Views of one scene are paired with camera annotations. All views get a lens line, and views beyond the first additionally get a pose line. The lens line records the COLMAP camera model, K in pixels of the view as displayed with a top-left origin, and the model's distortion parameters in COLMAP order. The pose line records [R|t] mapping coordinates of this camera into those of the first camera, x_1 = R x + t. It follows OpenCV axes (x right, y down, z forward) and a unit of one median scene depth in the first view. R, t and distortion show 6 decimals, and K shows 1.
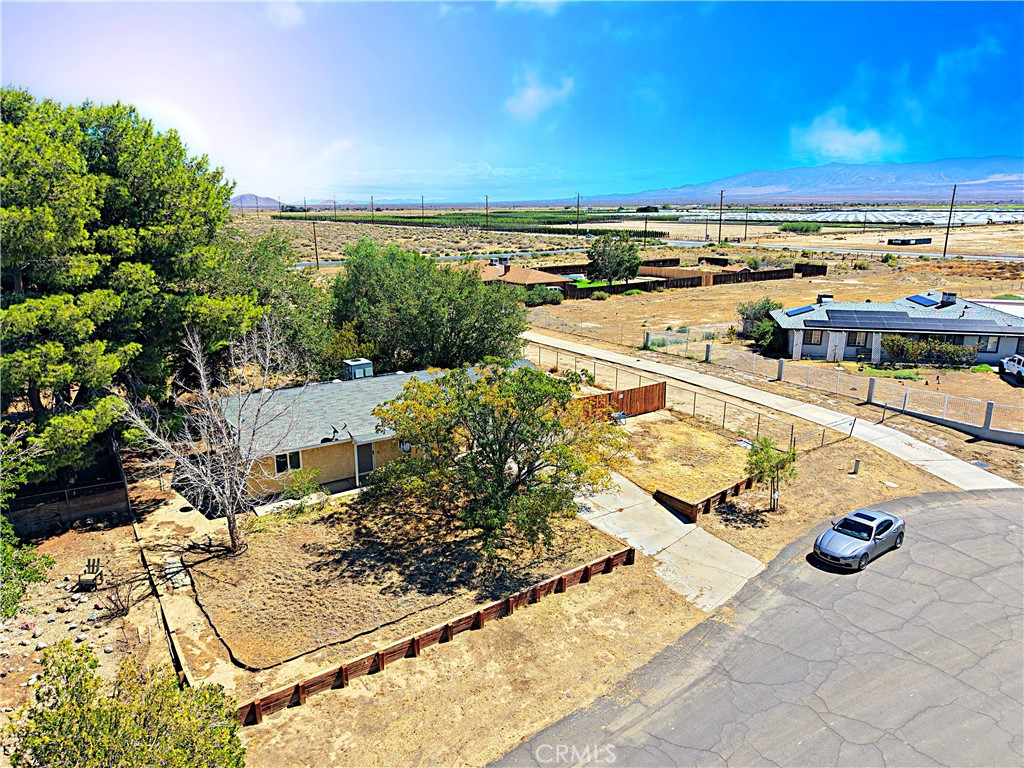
lens RADIAL K [[690.6, 0, 515.6], [0, 690.6, 379.4], [0, 0, 1]] dist [0.029587, -0.024089]
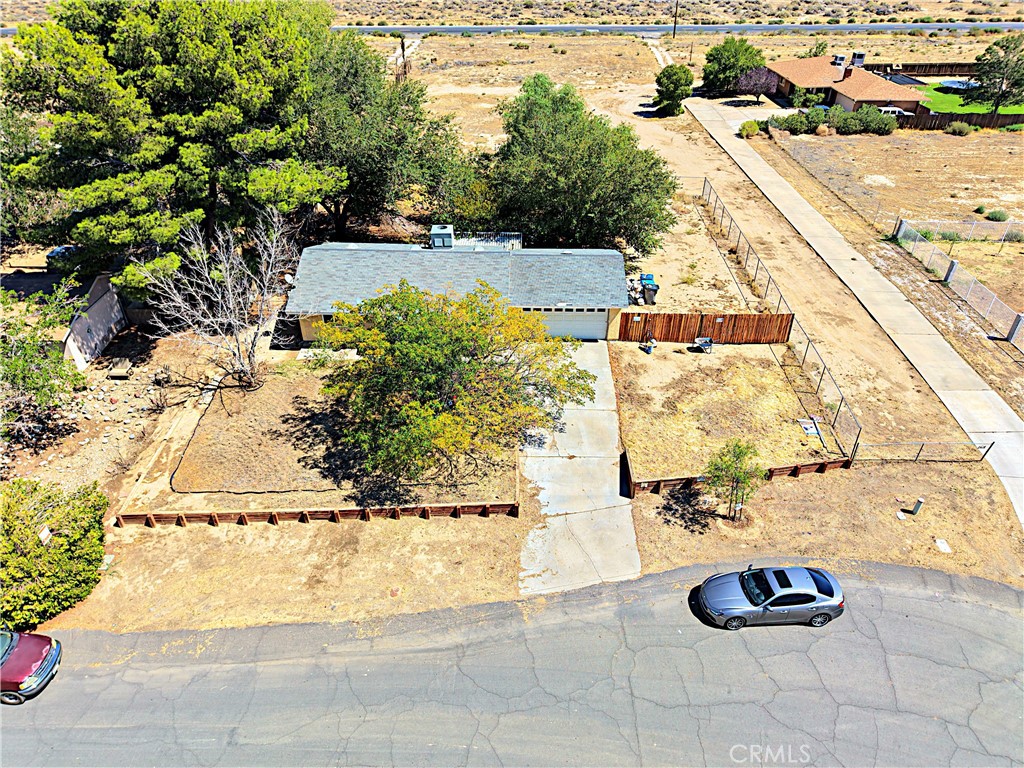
lens RADIAL K [[690.6, 0, 509.9], [0, 690.6, 382.4], [0, 0, 1]] dist [0.029587, -0.024089]
pose [[0.824481, 0.319301, -0.467202, 0.620564], [-0.140841, 0.915411, 0.377077, -0.328958], [0.548083, -0.245091, 0.799710, 0.233722]]
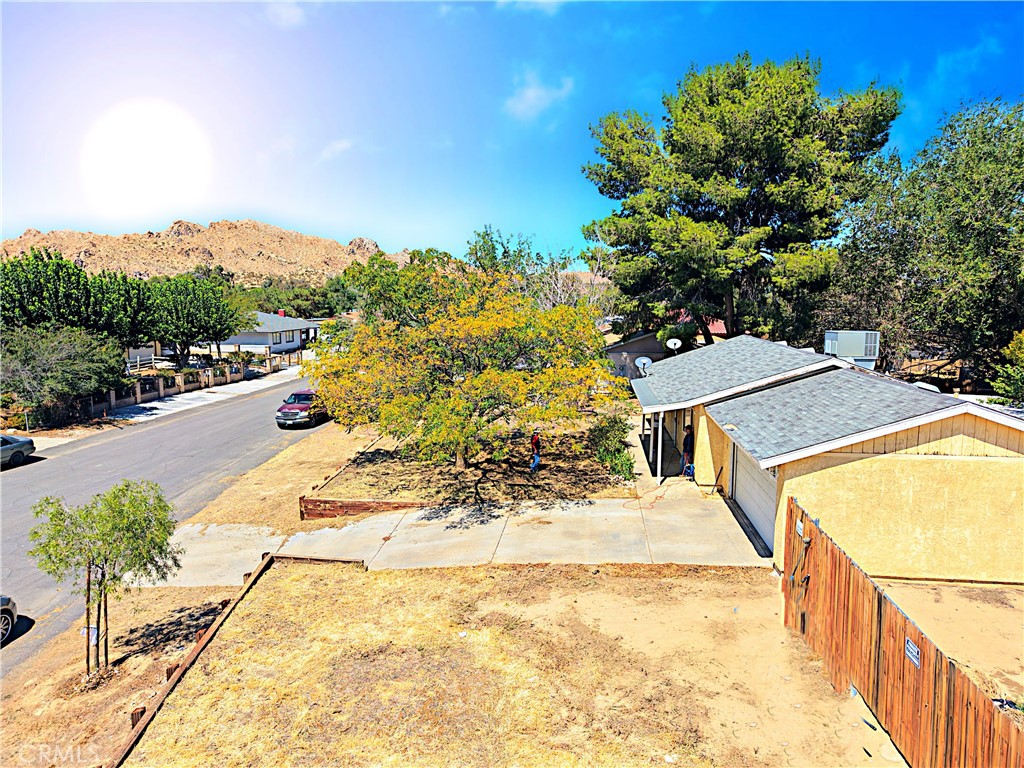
lens RADIAL K [[690.6, 0, 504.8], [0, 690.6, 381.1], [0, 0, 1]] dist [0.029587, -0.024089]
pose [[-0.649107, 0.095800, -0.754640, 0.632363], [-0.180864, 0.944154, 0.275429, -0.141156], [0.738883, 0.315270, -0.595531, 1.694721]]
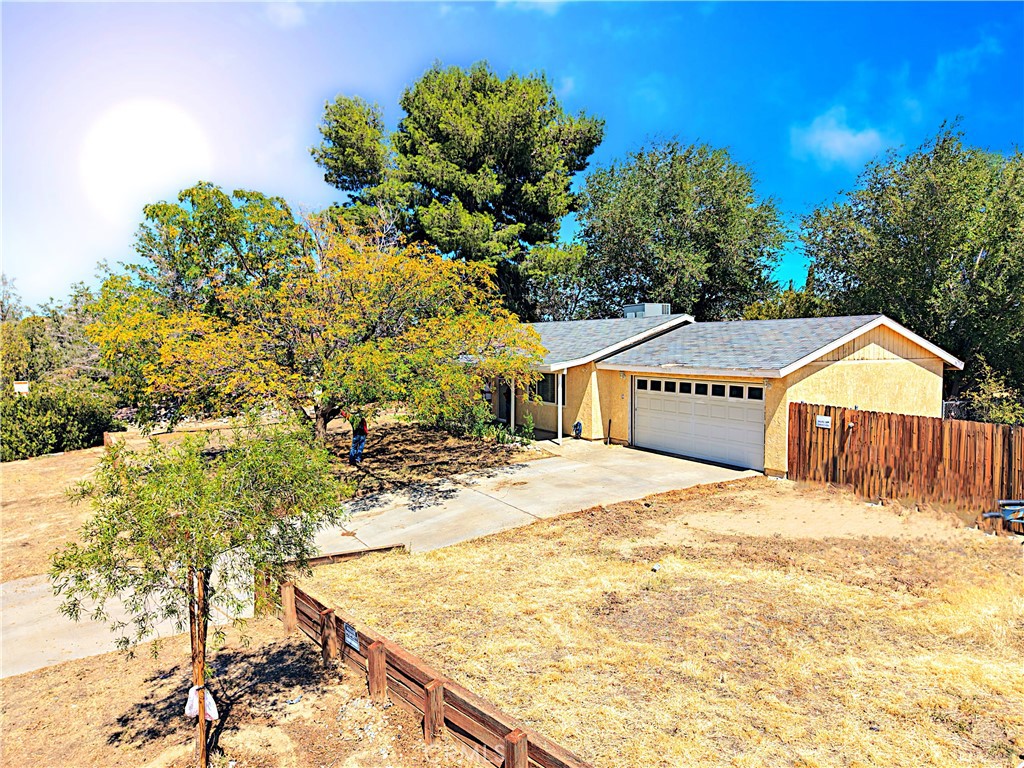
lens RADIAL K [[690.6, 0, 512.7], [0, 690.6, 387.3], [0, 0, 1]] dist [0.029587, -0.024089]
pose [[-0.064279, 0.068871, -0.995553, 0.710114], [-0.231671, 0.969331, 0.082015, 0.046768], [0.970668, 0.235912, -0.046353, 1.351883]]
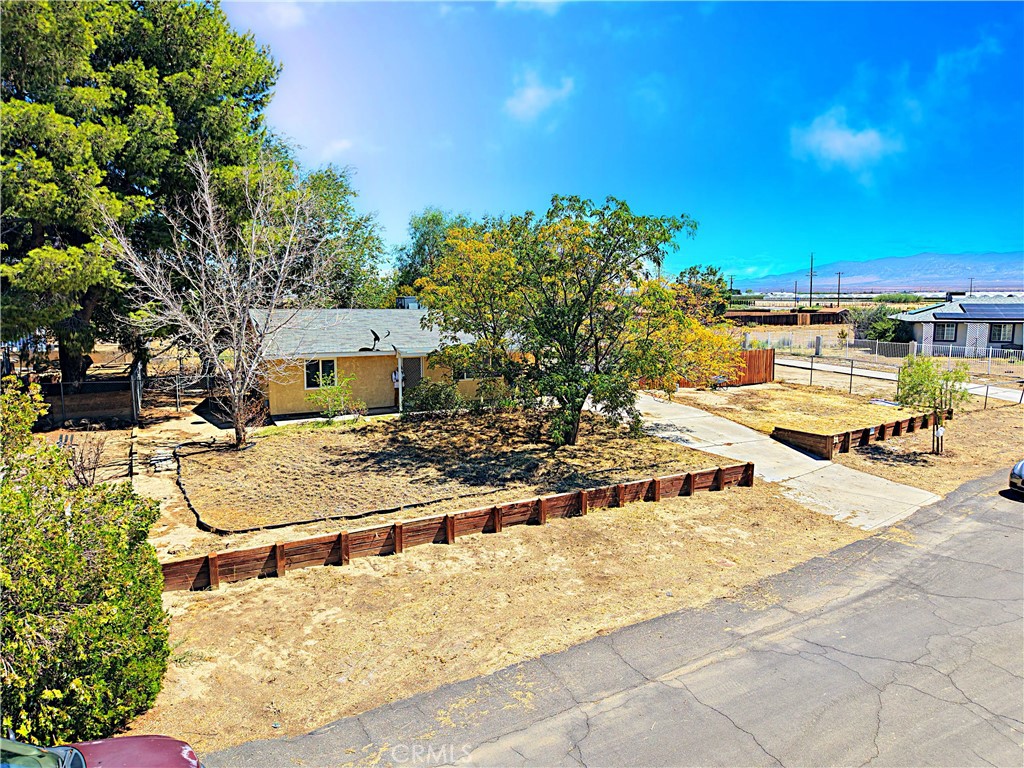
lens RADIAL K [[690.6, 0, 514.7], [0, 690.6, 377.1], [0, 0, 1]] dist [0.029587, -0.024089]
pose [[0.993403, 0.012458, -0.113996, 0.001857], [-0.026976, 0.991572, -0.126717, 0.270348], [0.111456, 0.128957, 0.985367, 0.244545]]
